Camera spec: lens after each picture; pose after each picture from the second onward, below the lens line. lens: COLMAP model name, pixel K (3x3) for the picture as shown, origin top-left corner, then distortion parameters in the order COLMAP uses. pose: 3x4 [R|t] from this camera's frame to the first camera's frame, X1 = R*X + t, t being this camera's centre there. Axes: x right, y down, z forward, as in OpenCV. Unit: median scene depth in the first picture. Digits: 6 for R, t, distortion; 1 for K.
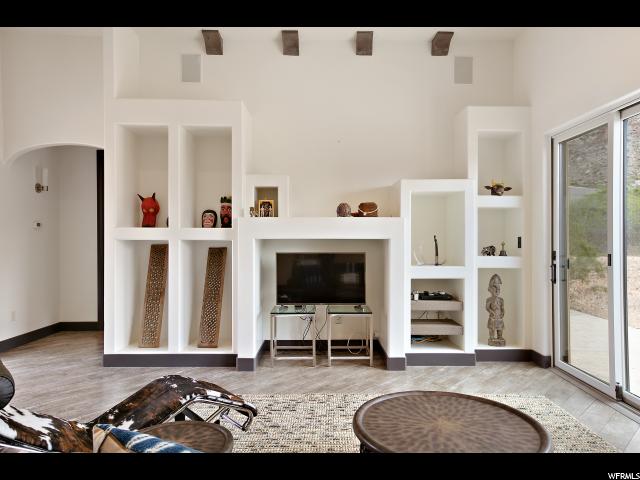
lens RADIAL K [[444.3, 0, 332.7], [0, 444.3, 268.5], [0, 0, 1]] dist [0.034978, 0.000894]
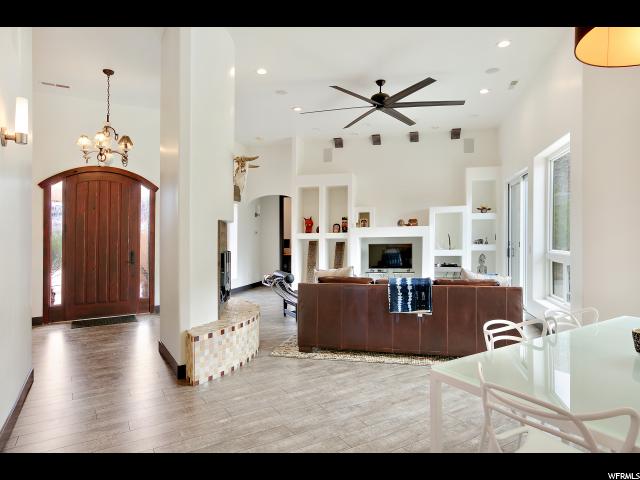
lens RADIAL K [[398.8, 0, 321.3], [0, 398.8, 240.7], [0, 0, 1]] dist [-0.002432, -0.000262]
pose [[0.961284, -0.015079, -0.275146, 0.169784], [-0.001572, 0.998185, -0.060194, 0.060164], [0.275554, 0.058296, 0.959516, -0.833550]]
